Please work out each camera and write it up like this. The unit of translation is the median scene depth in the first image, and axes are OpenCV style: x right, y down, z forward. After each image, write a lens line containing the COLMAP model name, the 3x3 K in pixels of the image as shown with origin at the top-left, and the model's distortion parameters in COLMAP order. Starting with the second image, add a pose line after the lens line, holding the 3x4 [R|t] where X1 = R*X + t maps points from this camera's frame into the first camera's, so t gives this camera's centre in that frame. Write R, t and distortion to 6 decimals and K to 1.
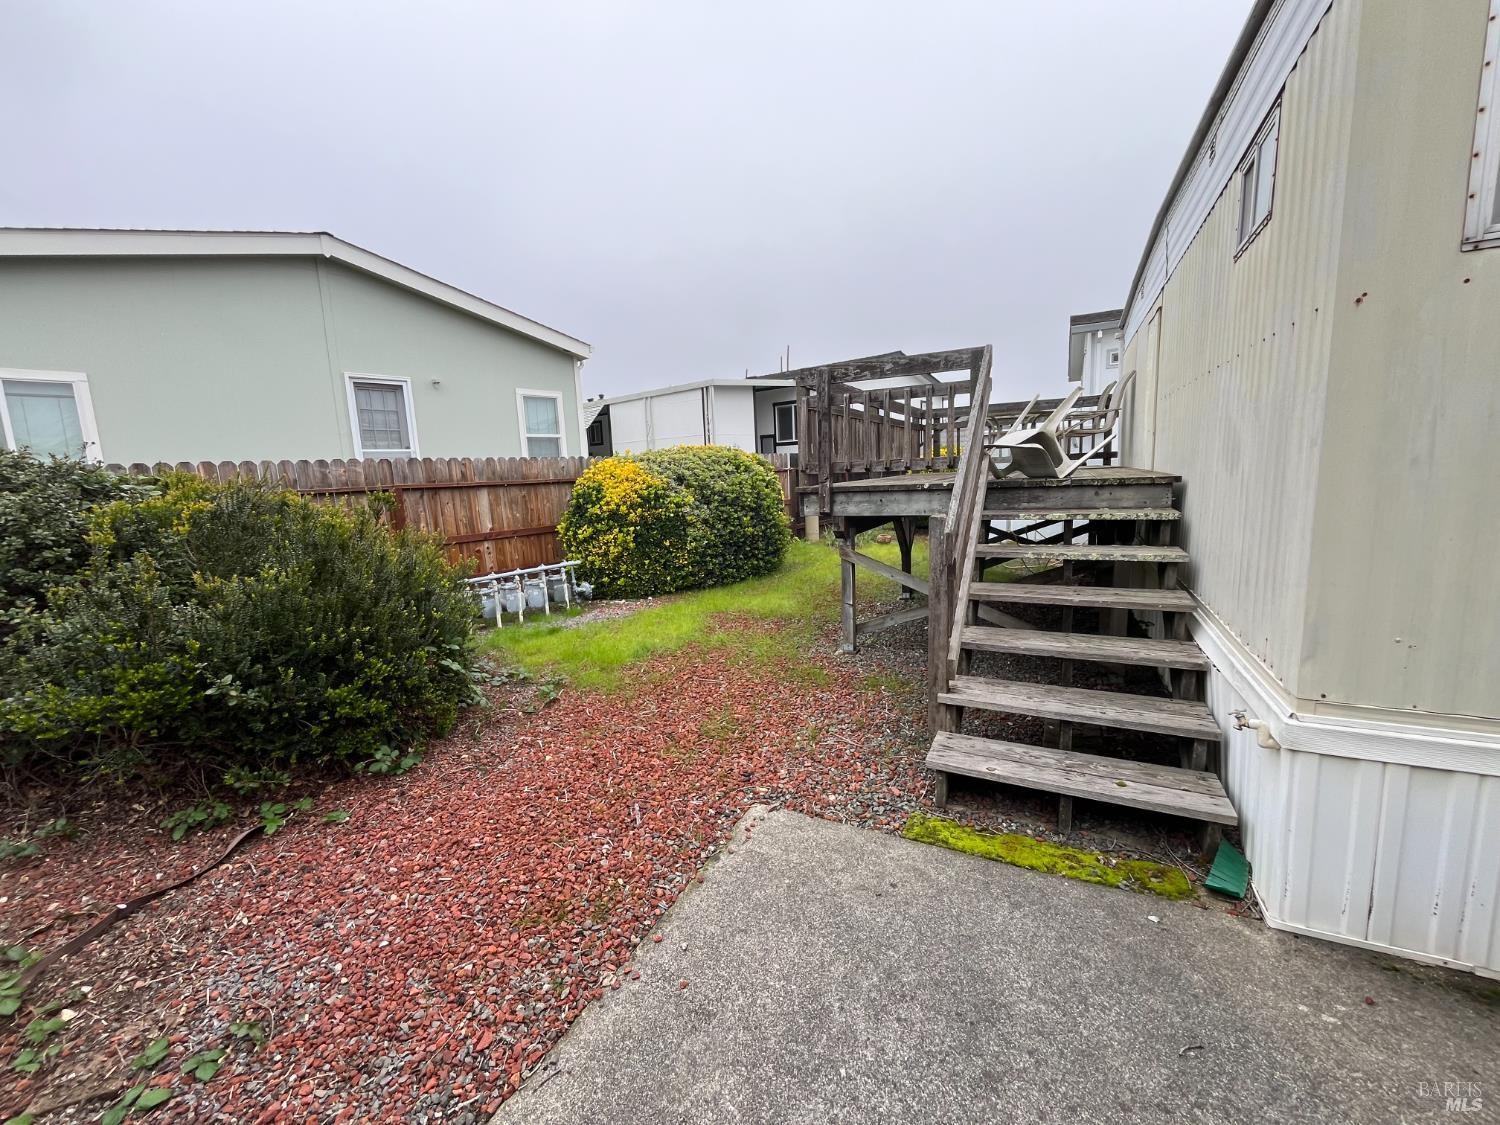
lens RADIAL K [[608.1, 0, 750.0], [0, 608.1, 562.5], [0, 0, 1]] dist [-0.002549, -0.000453]
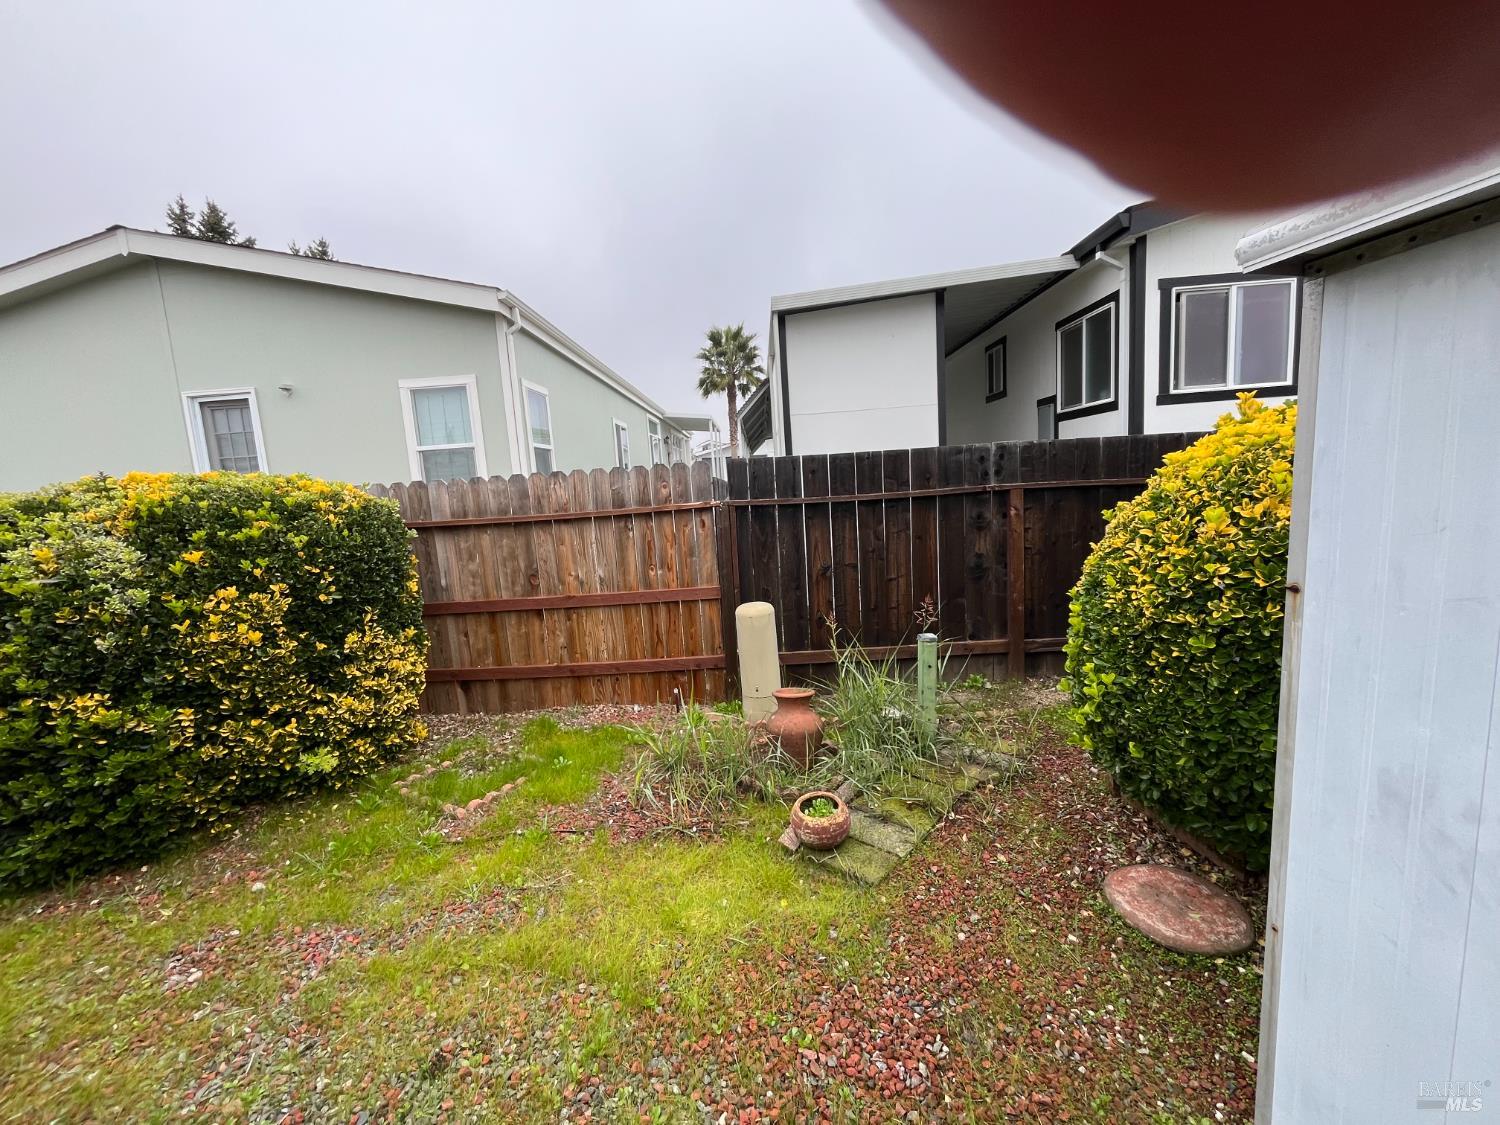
lens RADIAL K [[608.1, 0, 750.0], [0, 608.1, 562.5], [0, 0, 1]] dist [-0.002549, -0.000453]
pose [[0.631067, 0.101123, -0.769109, 0.457367], [-0.080503, 0.994651, 0.064724, -0.182412], [0.771540, 0.021070, 0.635832, 0.998930]]
